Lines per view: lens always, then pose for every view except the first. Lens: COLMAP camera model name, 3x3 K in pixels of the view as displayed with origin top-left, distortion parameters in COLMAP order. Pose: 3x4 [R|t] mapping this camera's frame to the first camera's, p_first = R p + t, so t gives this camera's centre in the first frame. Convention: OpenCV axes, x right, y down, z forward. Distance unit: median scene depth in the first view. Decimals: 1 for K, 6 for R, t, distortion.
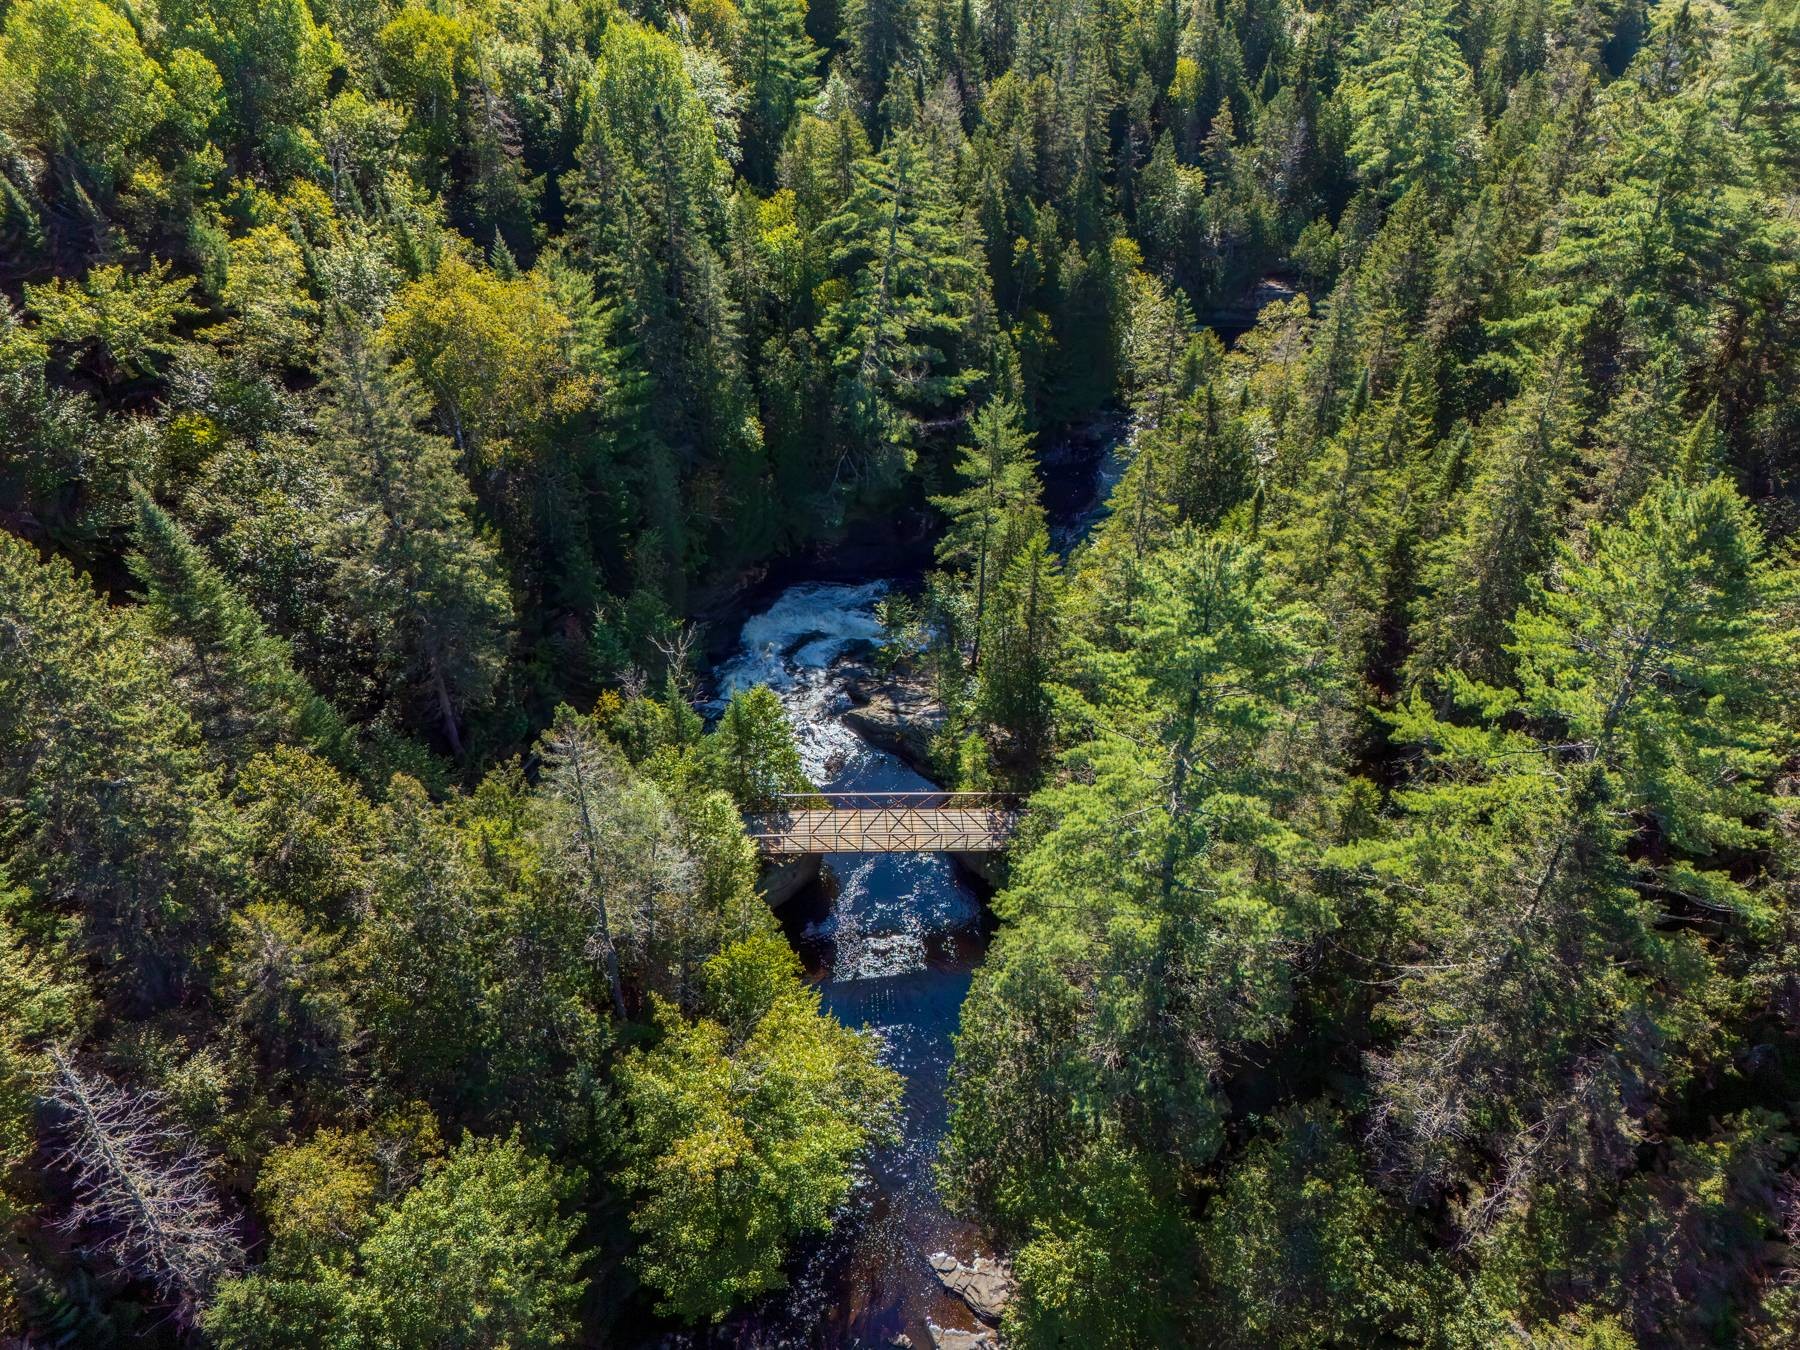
lens RADIAL K [[1352.9, 0, 900.0], [0, 1352.9, 675.0], [0, 0, 1]] dist [0.077111, -0.059642]
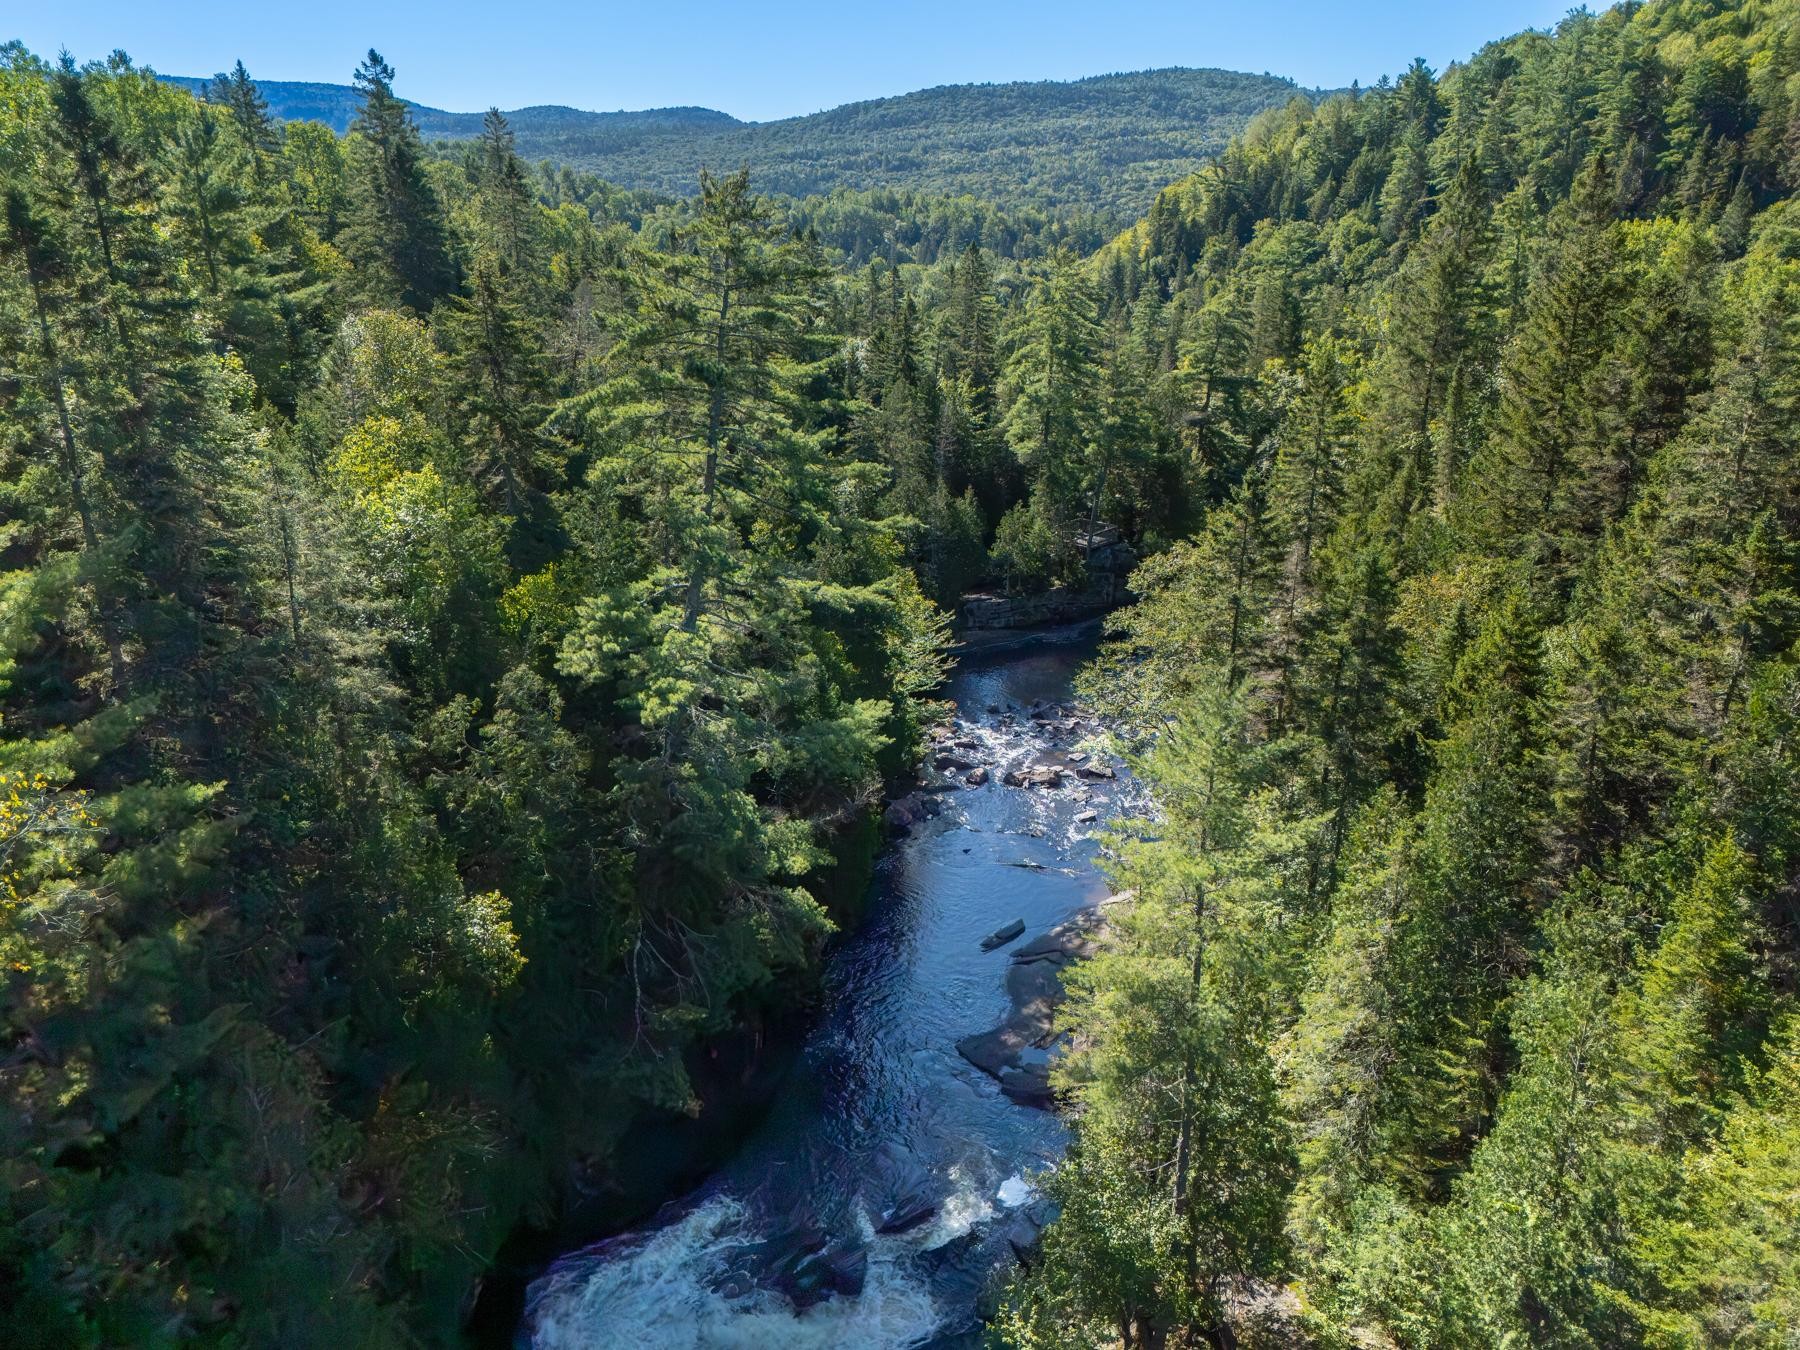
lens RADIAL K [[1309.8, 0, 901.7], [0, 1309.8, 656.9], [0, 0, 1]] dist [0.092375, -0.083991]
pose [[0.876303, -0.163764, 0.453072, -0.155332], [0.304853, 0.916709, -0.258280, -0.119308], [-0.373038, 0.364452, 0.853239, 0.619896]]
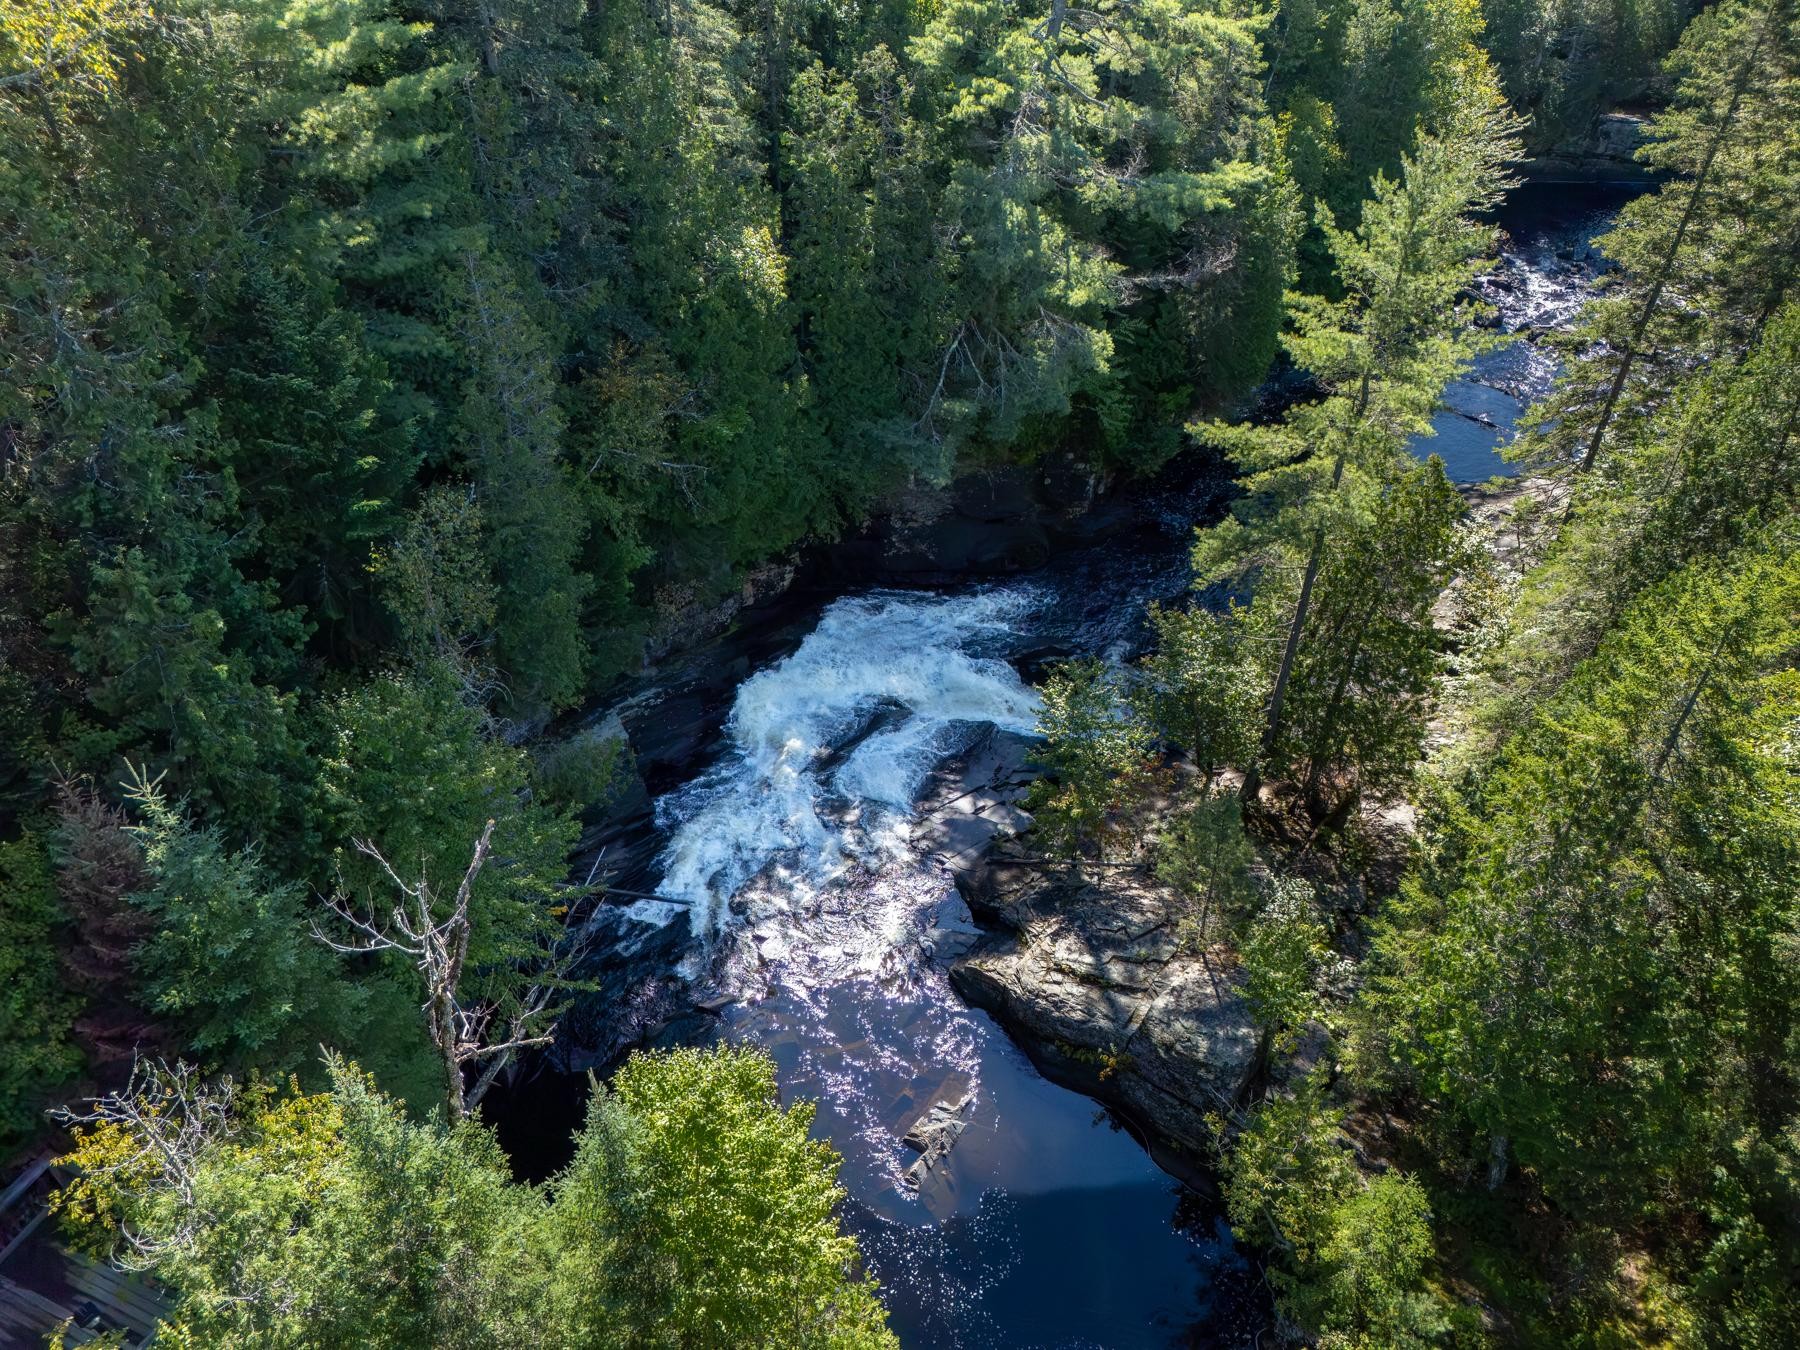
lens RADIAL K [[1309.8, 0, 901.7], [0, 1309.8, 656.9], [0, 0, 1]] dist [0.092375, -0.083991]
pose [[0.998721, 0.034484, -0.036977, -0.042974], [-0.033544, 0.999106, 0.025739, -0.065536], [0.037831, -0.024466, 0.998985, 0.565294]]
